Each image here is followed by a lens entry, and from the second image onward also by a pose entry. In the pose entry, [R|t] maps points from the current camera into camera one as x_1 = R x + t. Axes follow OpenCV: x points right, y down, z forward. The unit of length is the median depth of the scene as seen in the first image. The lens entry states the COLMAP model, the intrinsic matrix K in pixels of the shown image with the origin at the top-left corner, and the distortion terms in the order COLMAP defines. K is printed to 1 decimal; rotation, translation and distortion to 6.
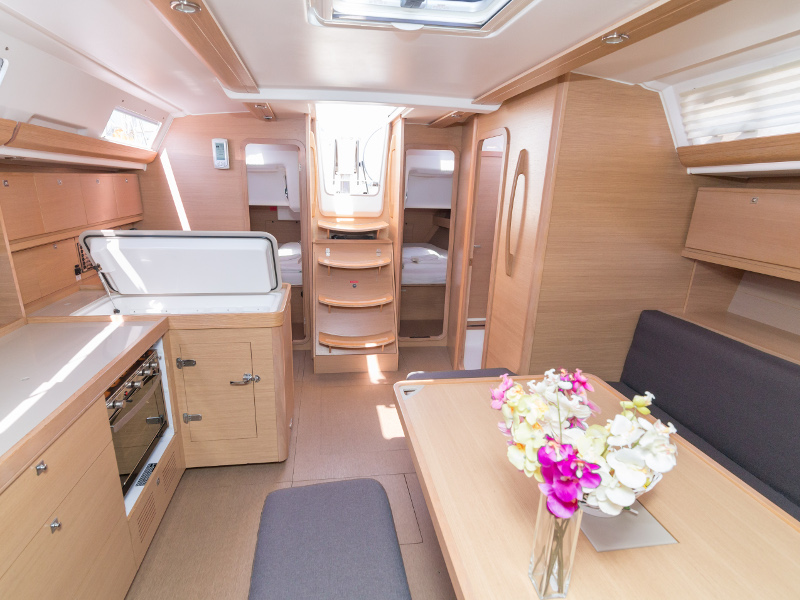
lens RADIAL K [[408.5, 0, 376.4], [0, 408.5, 297.7], [0, 0, 1]] dist [-0.003975, -0.000404]
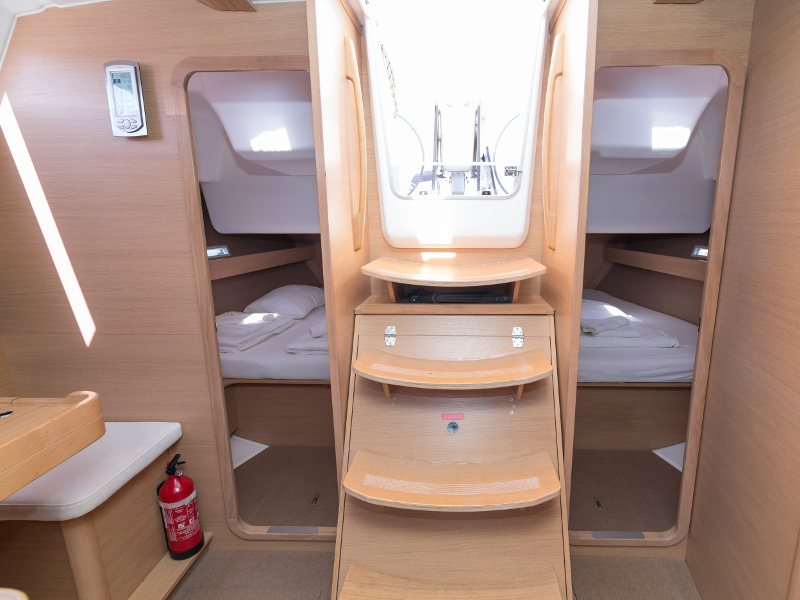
lens RADIAL K [[409.6, 0, 448.9], [0, 409.6, 298.1], [0, 0, 1]] dist [-0.001292, 0.000163]
pose [[0.987377, 0.004411, -0.158326, 0.003572], [-0.017277, 0.996646, -0.079984, -0.181798], [0.157442, 0.081709, 0.984142, 0.942490]]
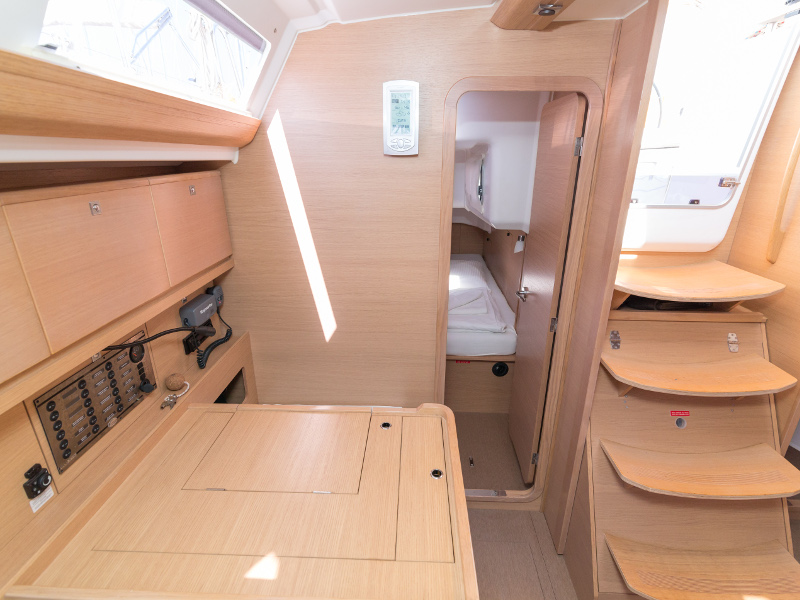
lens RADIAL K [[403.7, 0, 400.0], [0, 403.7, 300.0], [0, 0, 1]] dist [-0.001489, -0.000005]
pose [[0.985107, 0.039994, -0.167228, -0.433487], [-0.028536, 0.997113, 0.070373, -0.278132], [0.169560, -0.064553, 0.983404, 0.820325]]
